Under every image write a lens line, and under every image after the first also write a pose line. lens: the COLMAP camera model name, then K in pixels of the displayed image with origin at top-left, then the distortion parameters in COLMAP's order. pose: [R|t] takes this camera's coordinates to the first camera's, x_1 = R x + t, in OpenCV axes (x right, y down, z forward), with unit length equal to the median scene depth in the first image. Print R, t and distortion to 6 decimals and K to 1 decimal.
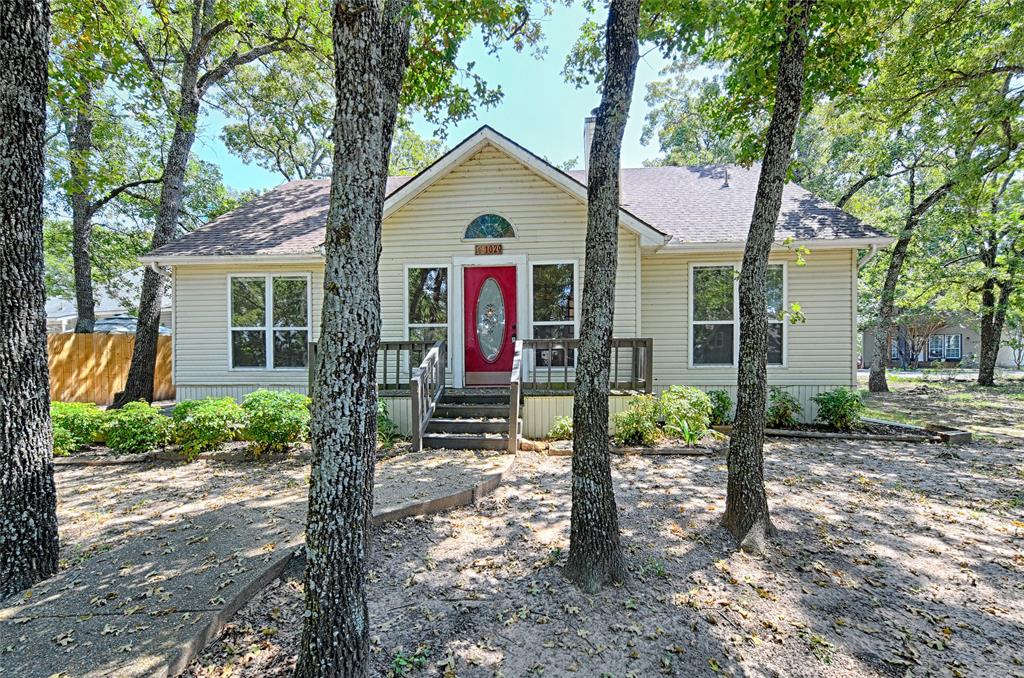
lens RADIAL K [[442.5, 0, 513.3], [0, 442.5, 358.4], [0, 0, 1]] dist [0.009897, -0.000138]
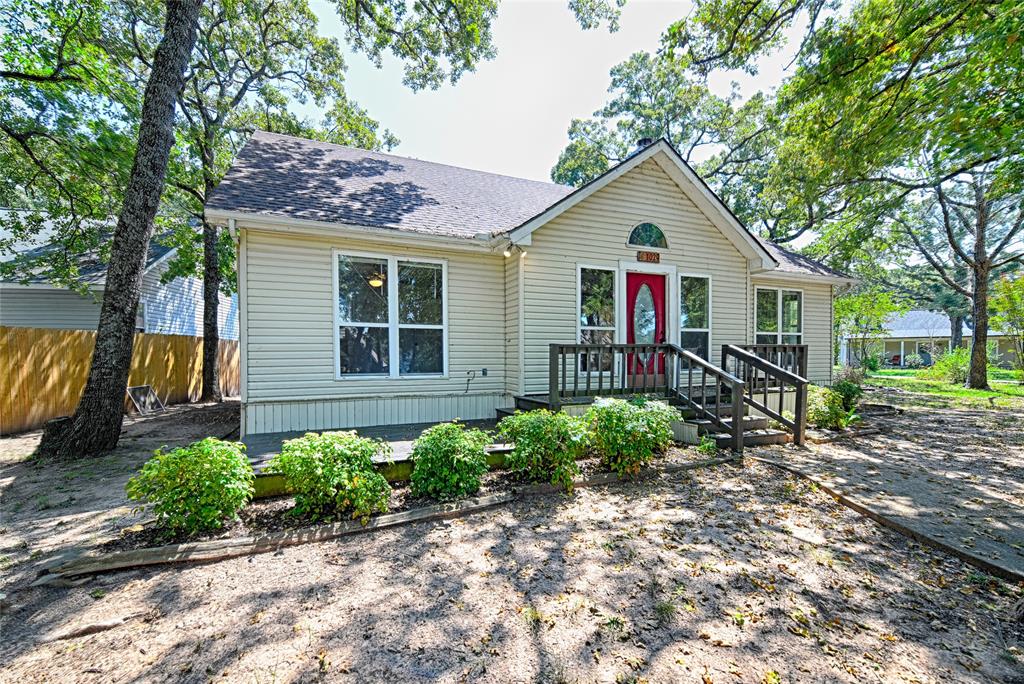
lens RADIAL K [[423.9, 0, 485.3], [0, 423.9, 369.1], [0, 0, 1]] dist [0.003943, 0.000213]
pose [[0.890078, -0.011557, 0.455661, -0.851712], [0.003625, 0.999826, 0.018277, -0.002310], [-0.455793, -0.014616, 0.889966, 0.280680]]
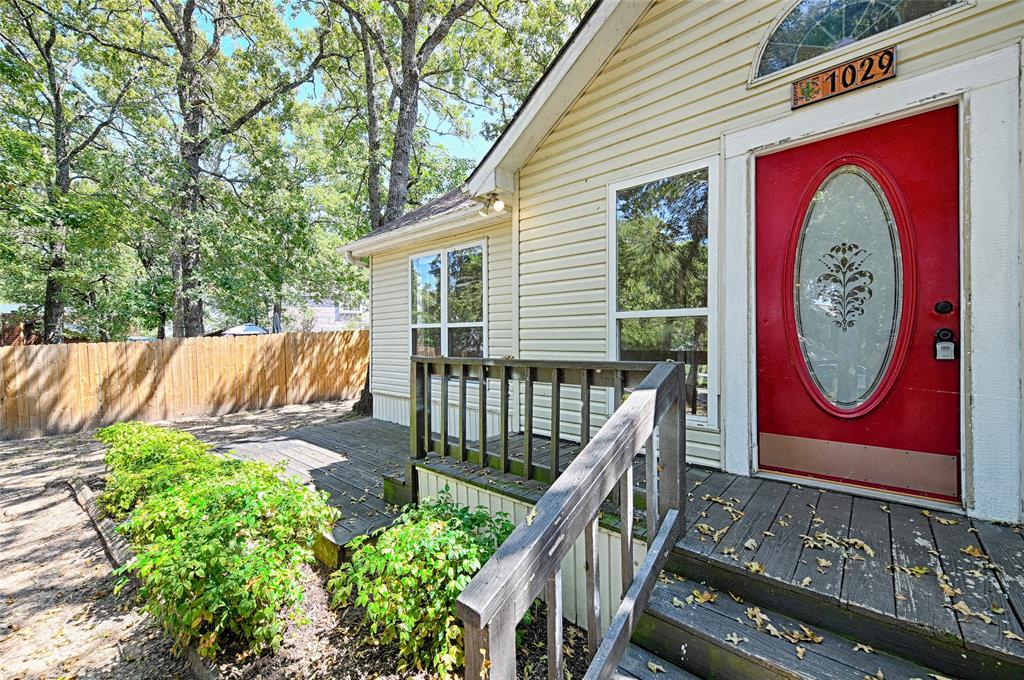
lens RADIAL K [[413.4, 0, 519.8], [0, 413.4, 339.3], [0, 0, 1]] dist [0.015835, 0.000024]
pose [[0.812604, 0.001263, -0.582815, -0.067179], [-0.003995, 0.999986, -0.003402, -0.047950], [0.582802, 0.005093, 0.812598, 0.598877]]
